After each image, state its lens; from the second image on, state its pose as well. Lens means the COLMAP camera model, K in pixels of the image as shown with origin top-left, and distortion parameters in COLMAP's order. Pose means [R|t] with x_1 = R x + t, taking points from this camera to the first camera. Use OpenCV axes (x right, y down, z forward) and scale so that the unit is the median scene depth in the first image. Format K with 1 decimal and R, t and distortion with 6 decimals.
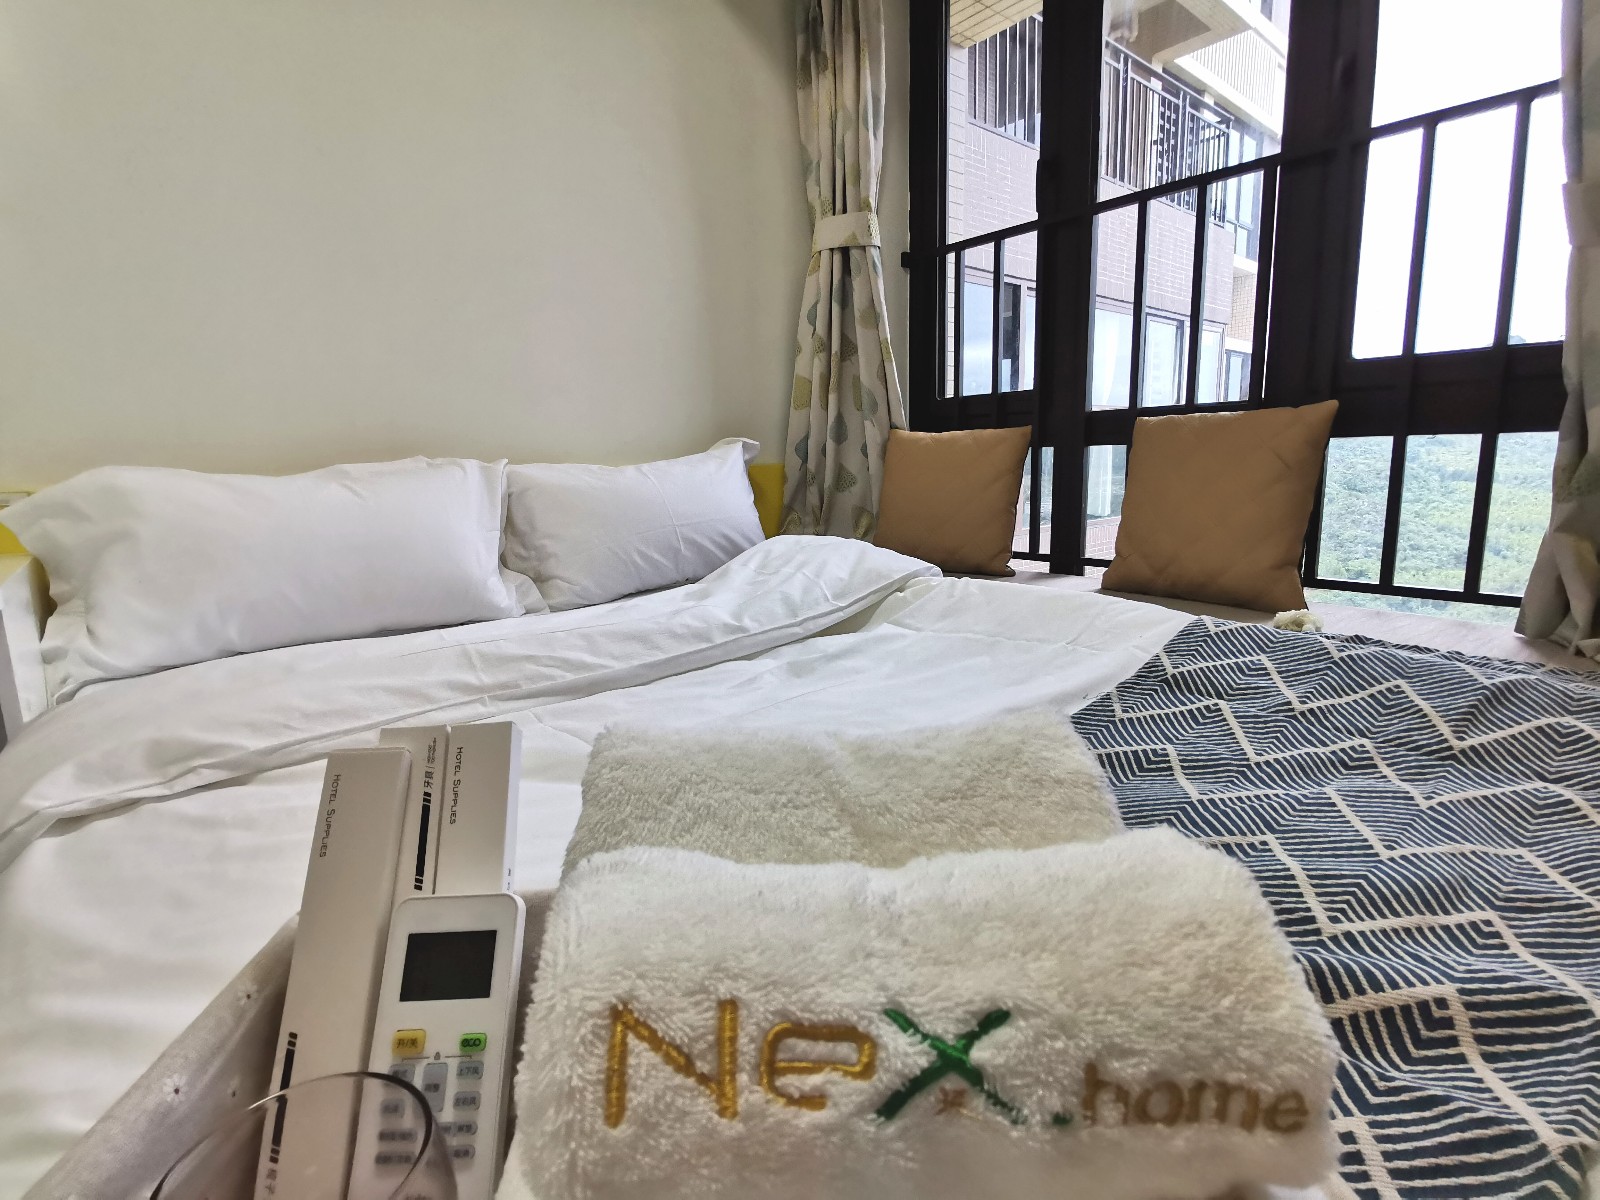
lens RADIAL K [[779.4, 0, 792.3], [0, 779.4, 589.9], [0, 0, 1]] dist [-0.003714, 0.001078]
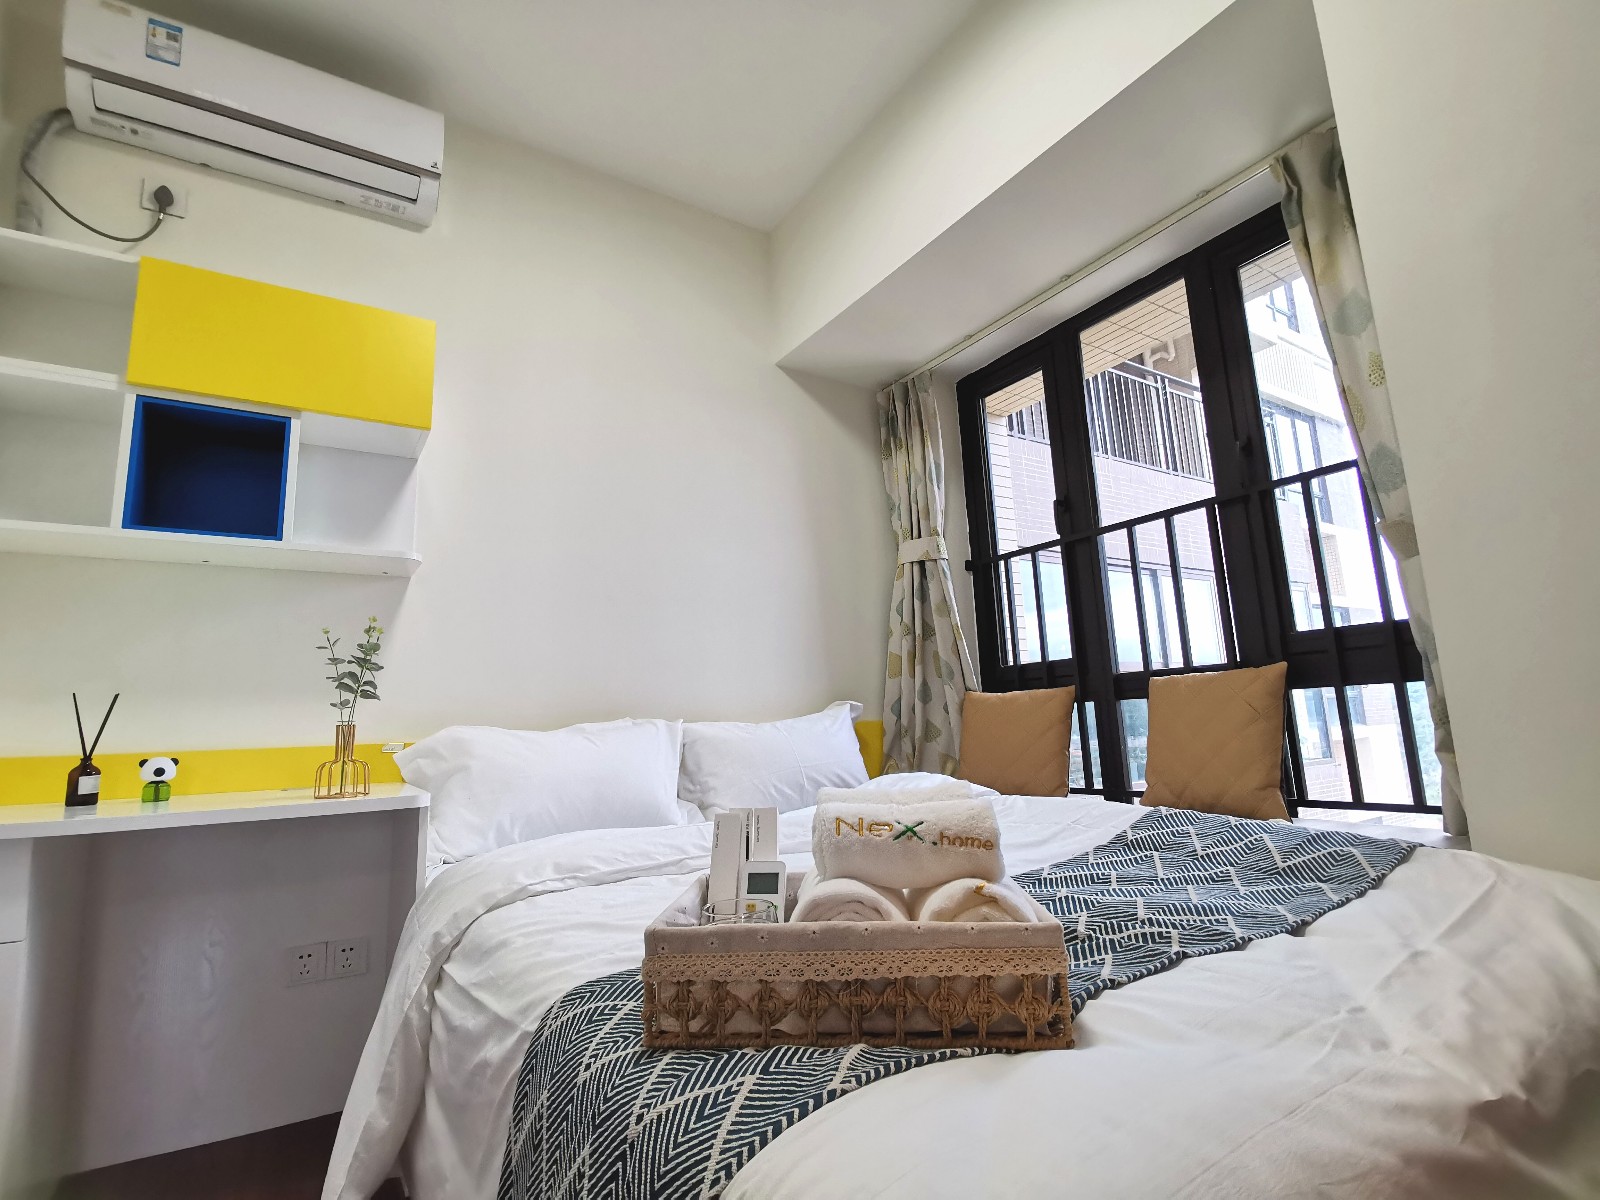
lens RADIAL K [[779.4, 0, 792.9], [0, 779.4, 590.1], [0, 0, 1]] dist [-0.003714, 0.001078]
pose [[0.991388, -0.041105, -0.124339, 0.012253], [-0.002420, 0.943551, -0.331219, 0.064935], [0.130935, 0.328668, 0.935325, -0.304358]]
